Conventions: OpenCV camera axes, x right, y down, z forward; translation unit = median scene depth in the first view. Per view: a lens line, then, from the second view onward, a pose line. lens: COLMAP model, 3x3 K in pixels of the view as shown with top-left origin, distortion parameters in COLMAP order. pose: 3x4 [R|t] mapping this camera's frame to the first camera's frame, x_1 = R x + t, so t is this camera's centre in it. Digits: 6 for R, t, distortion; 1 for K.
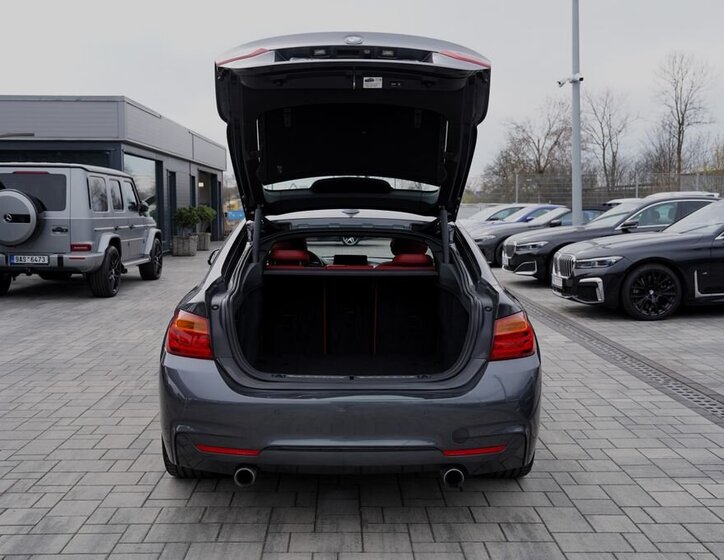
lens RADIAL K [[814.3, 0, 360.7], [0, 814.3, 276.3], [0, 0, 1]] dist [0.032045, 0.000000]
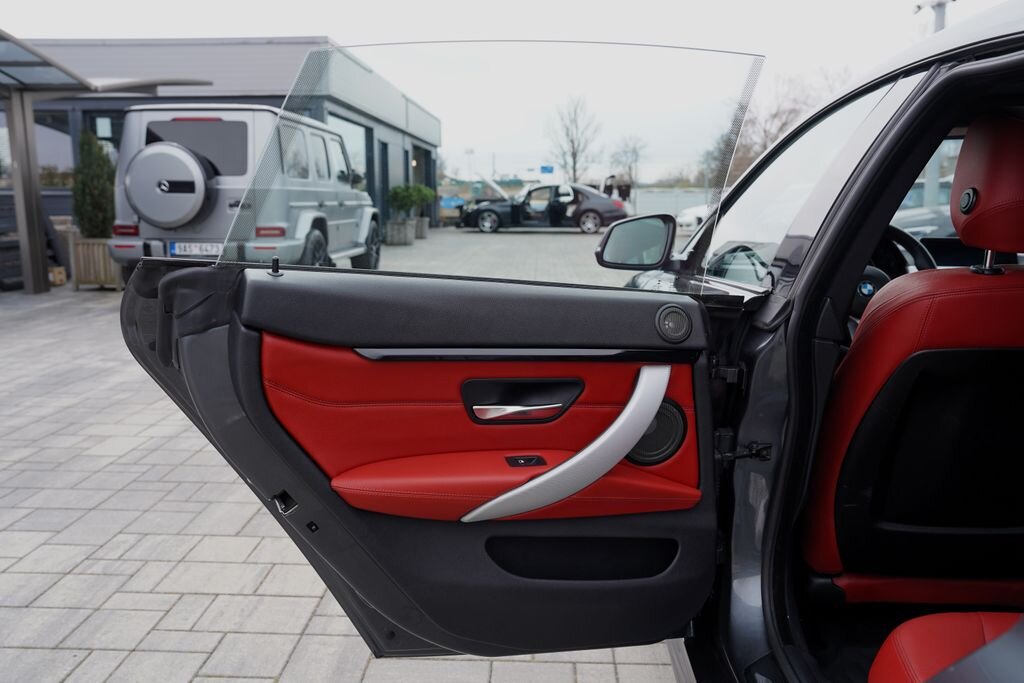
lens RADIAL K [[808.2, 0, 508.2], [0, 808.2, 338.8], [0, 0, 1]] dist [-0.028281, 0.023365]
pose [[0.998211, 0.010305, -0.058899, -0.082738], [-0.005045, 0.996039, 0.088769, -0.005527], [0.059580, -0.088313, 0.994309, 0.265893]]
